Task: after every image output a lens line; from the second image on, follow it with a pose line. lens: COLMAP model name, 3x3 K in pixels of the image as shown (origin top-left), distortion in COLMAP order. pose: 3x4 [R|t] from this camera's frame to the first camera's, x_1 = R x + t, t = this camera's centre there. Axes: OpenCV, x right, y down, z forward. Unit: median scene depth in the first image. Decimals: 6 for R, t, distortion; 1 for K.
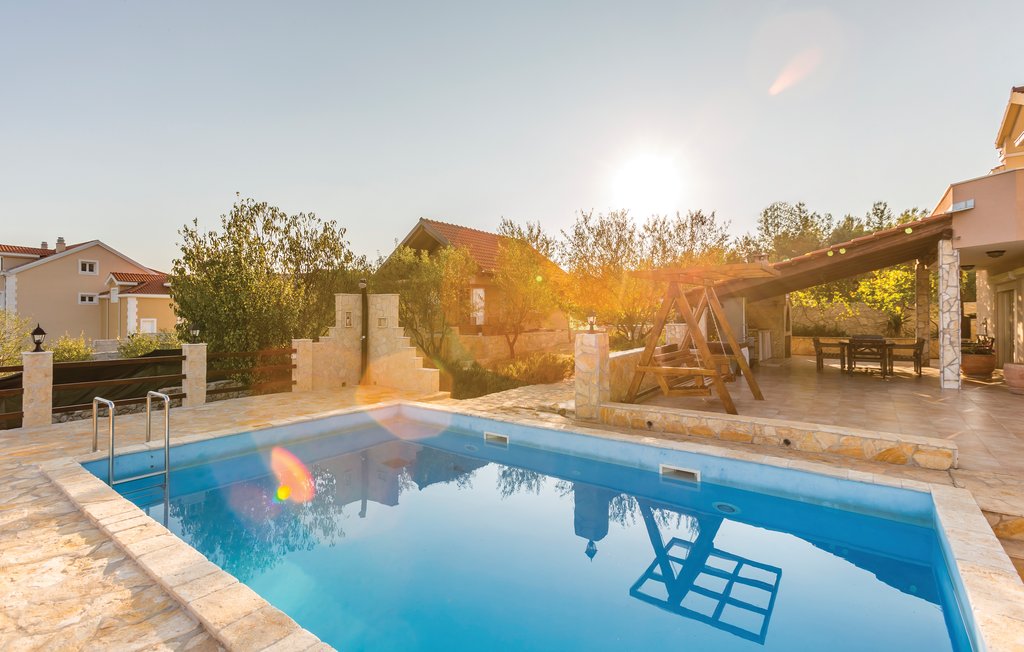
lens RADIAL K [[483.2, 0, 510.3], [0, 483.2, 318.6], [0, 0, 1]] dist [-0.001981, -0.000412]
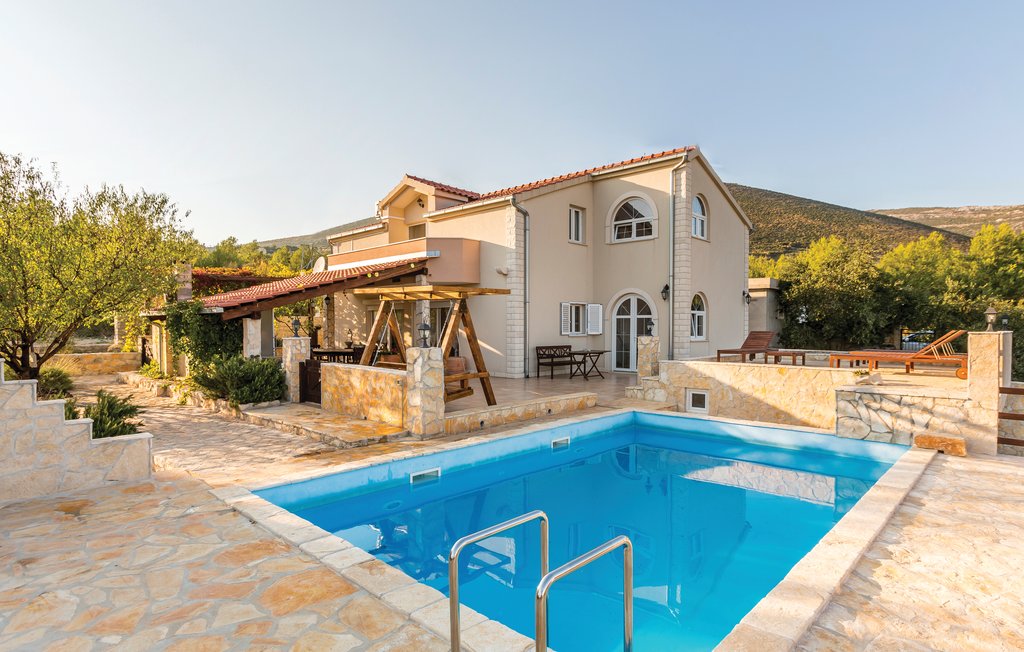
lens RADIAL K [[547.4, 0, 517.7], [0, 547.4, 328.2], [0, 0, 1]] dist [-0.001735, 0.001005]
pose [[0.104496, -0.003399, 0.994519, -1.552155], [0.004745, 0.999984, 0.002919, -0.017116], [-0.994514, 0.004414, 0.104511, 1.215855]]
